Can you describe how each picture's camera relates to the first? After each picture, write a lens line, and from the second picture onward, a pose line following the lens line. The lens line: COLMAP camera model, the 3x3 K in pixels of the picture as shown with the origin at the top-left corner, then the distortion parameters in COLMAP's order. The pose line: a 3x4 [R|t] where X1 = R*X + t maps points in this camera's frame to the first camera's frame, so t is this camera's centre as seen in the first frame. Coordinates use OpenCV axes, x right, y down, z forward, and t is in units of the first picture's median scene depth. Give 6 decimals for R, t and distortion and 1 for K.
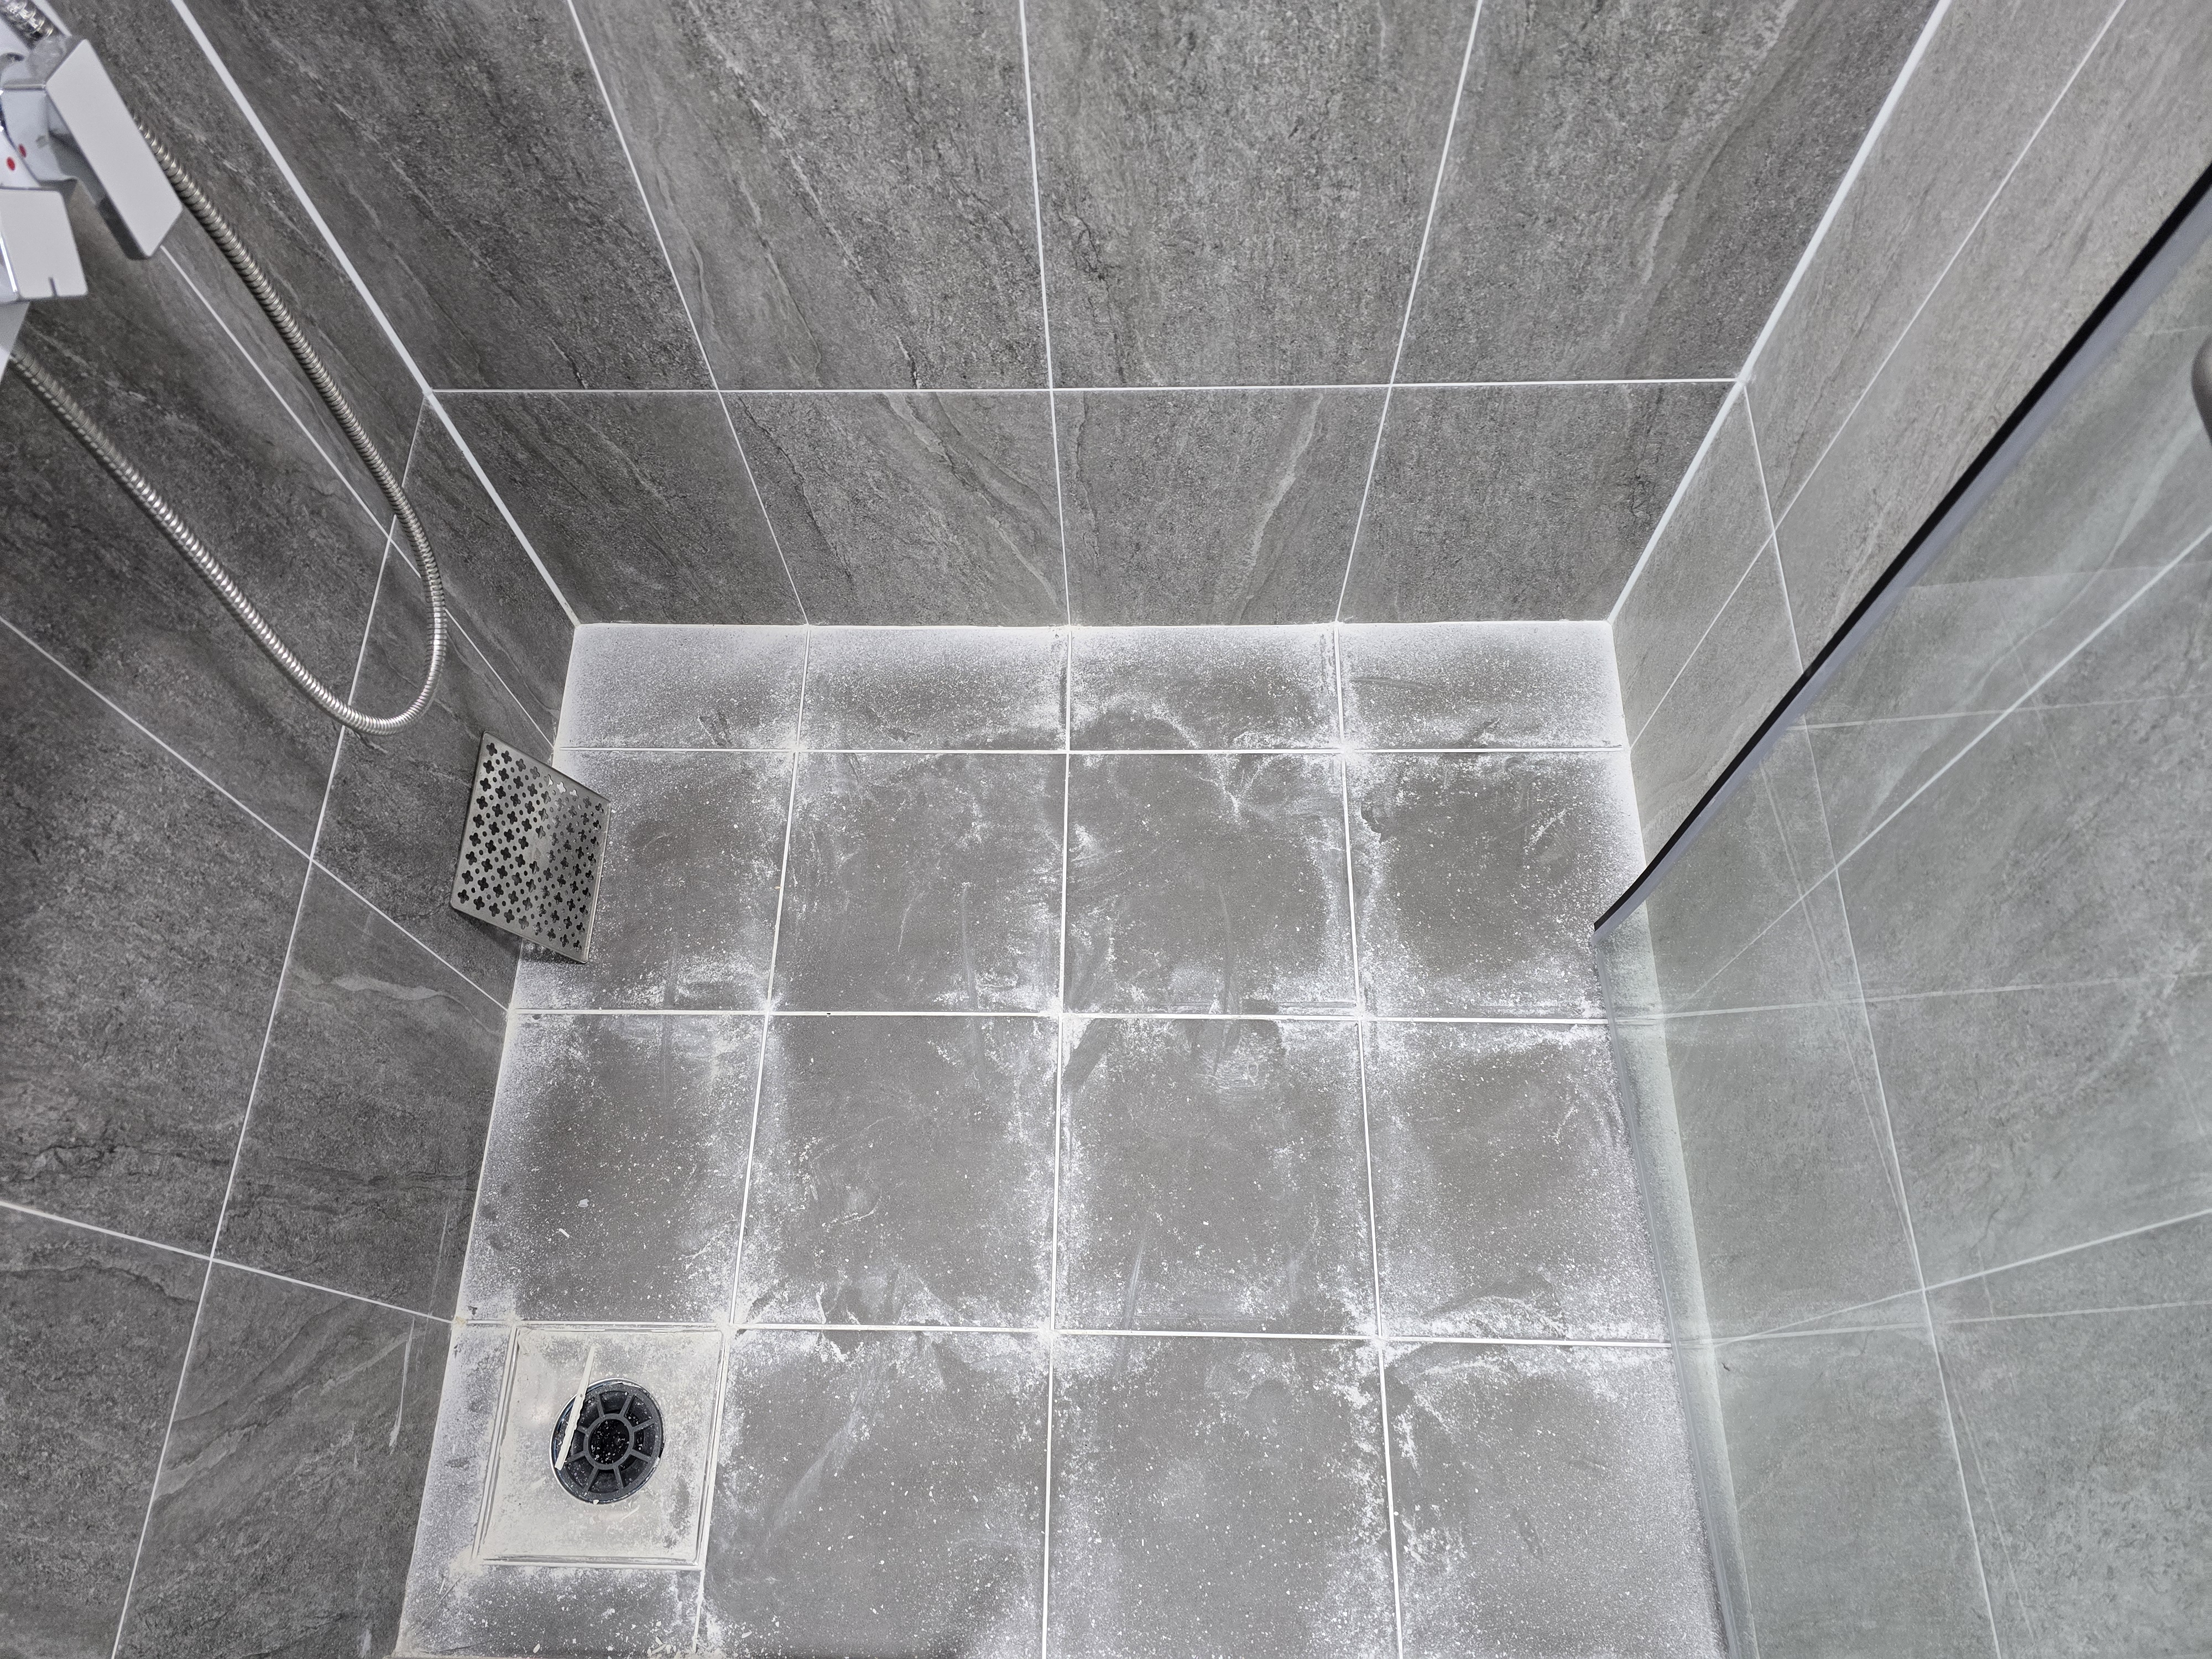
lens RADIAL K [[1478.4, 0, 1106.0], [0, 1478.4, 829.5], [0, 0, 1]] dist [0.074187, -0.054788]
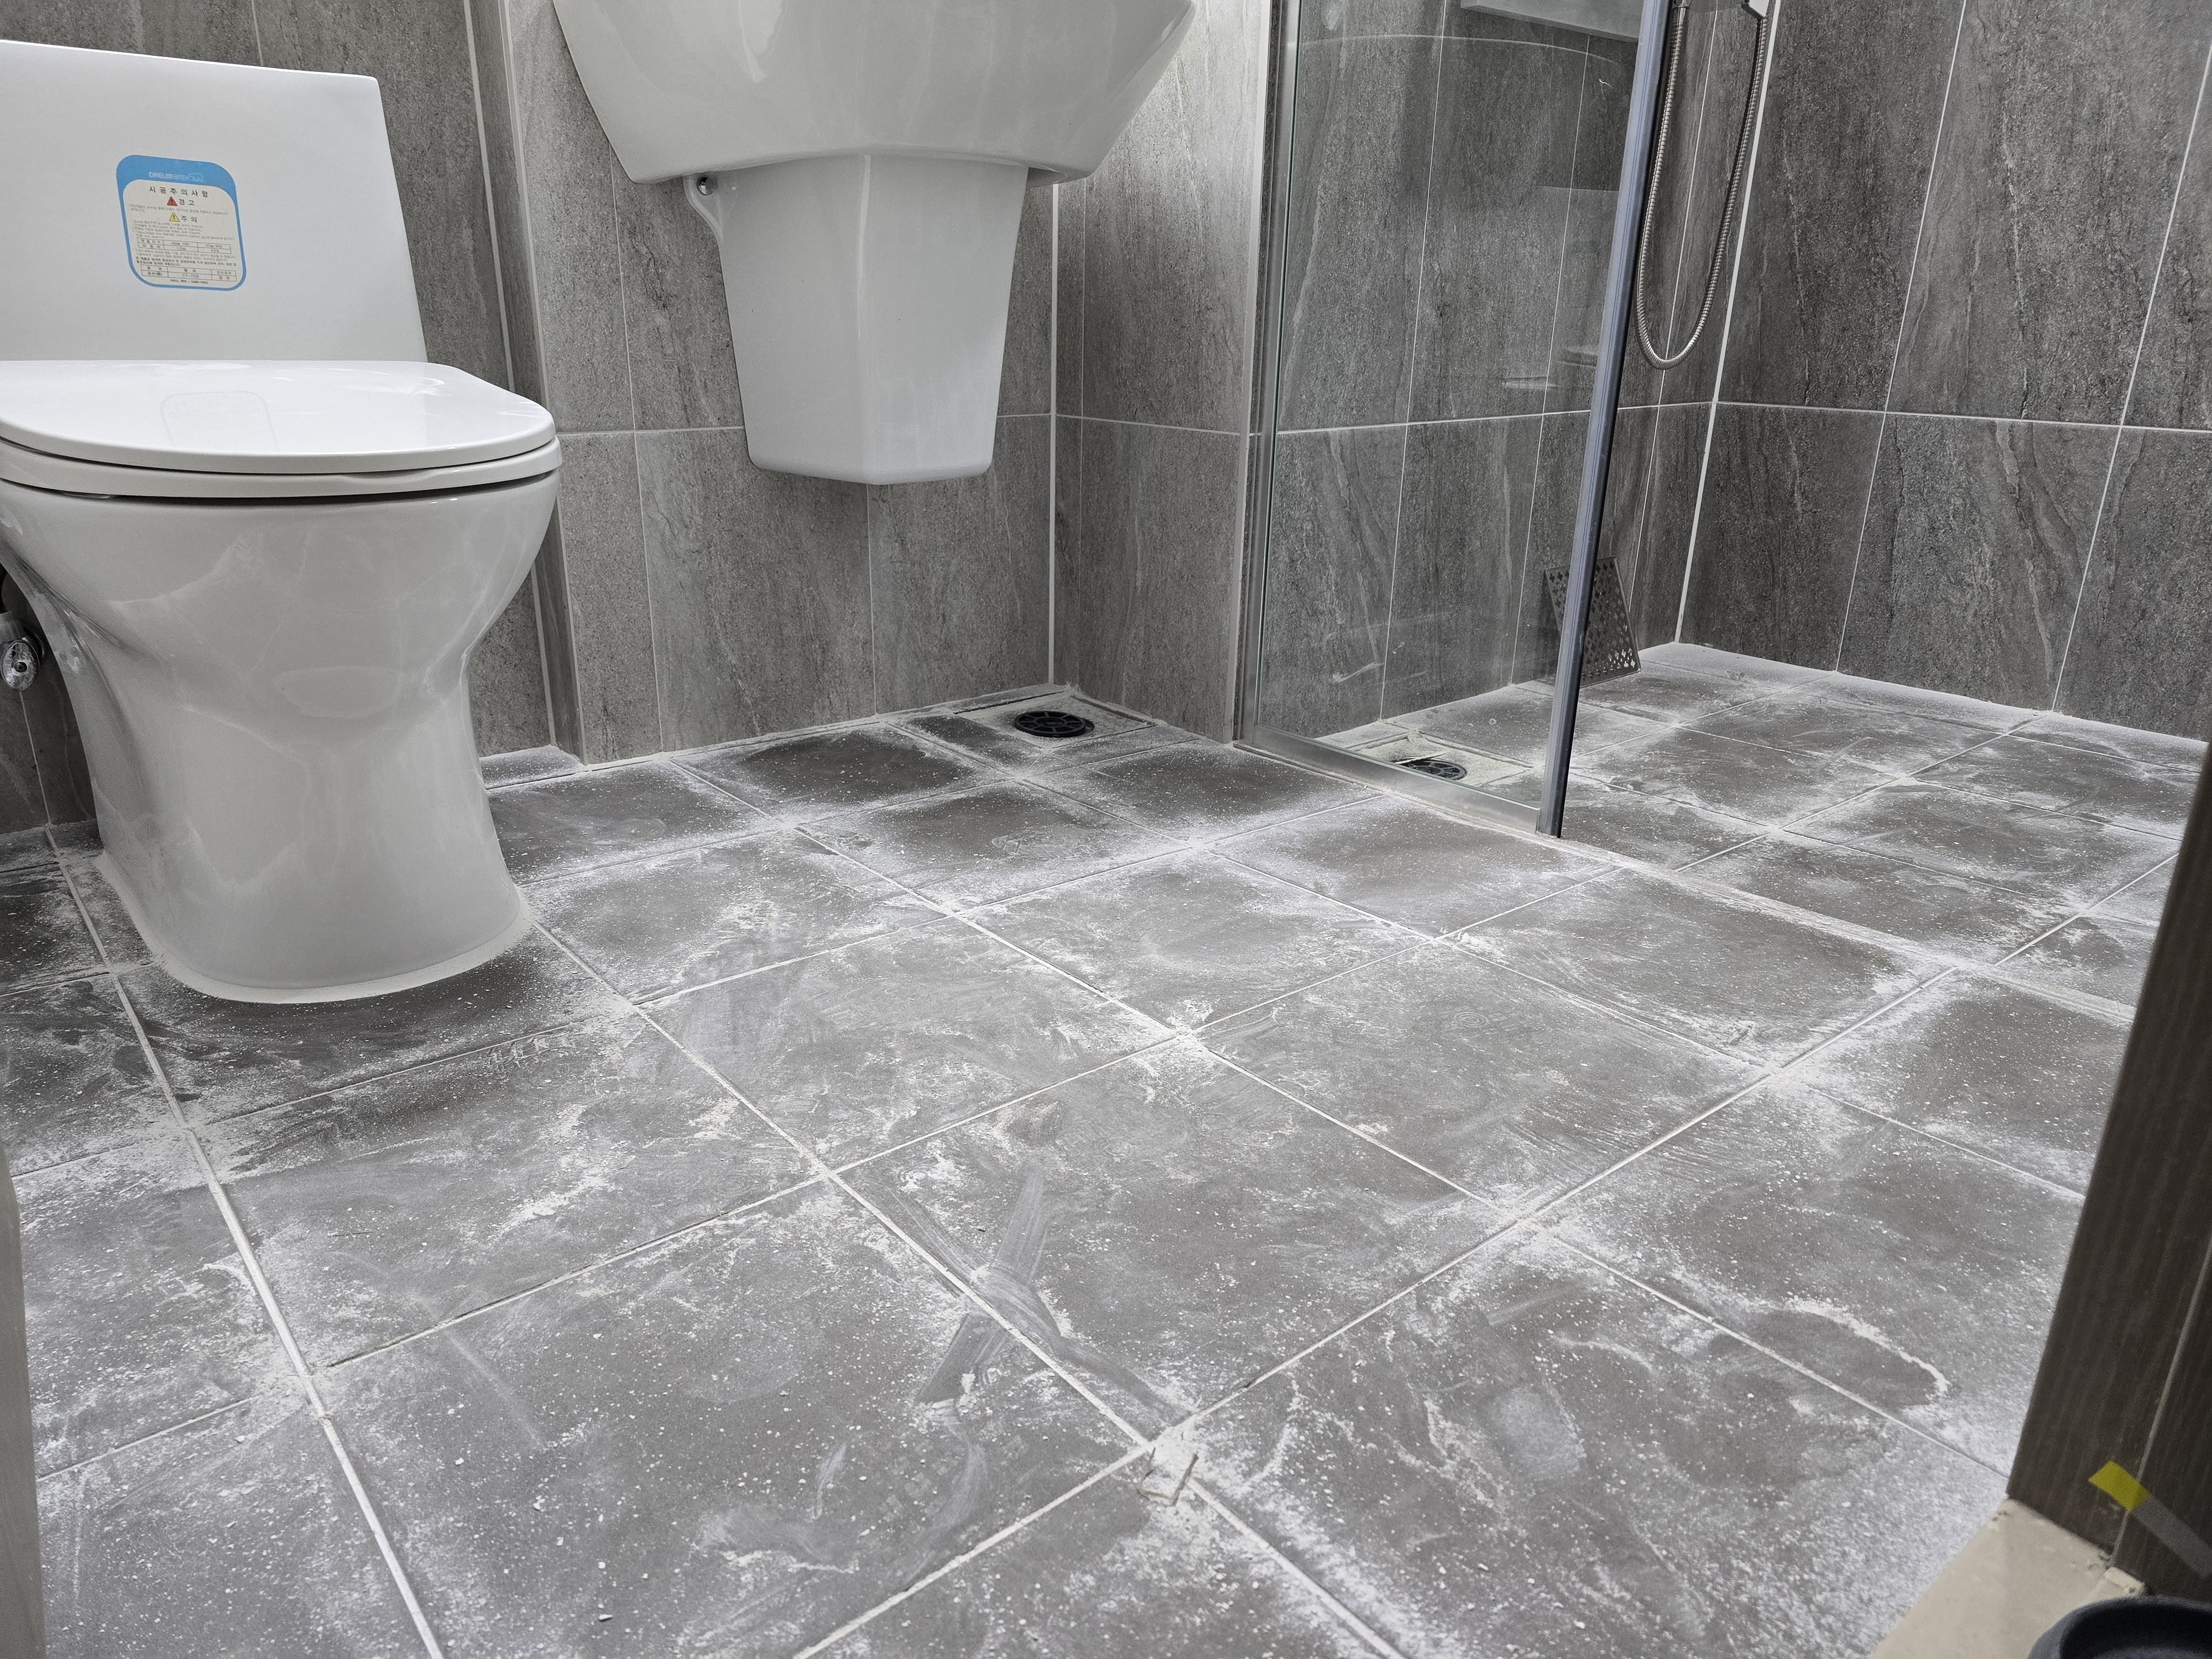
lens RADIAL K [[1478.4, 0, 1106.0], [0, 1478.4, 829.5], [0, 0, 1]] dist [0.074187, -0.054788]
pose [[0.652345, 0.286258, -0.701785, 0.465013], [-0.698295, 0.586989, -0.409669, 1.230691], [0.294669, 0.757298, 0.582812, 0.136808]]
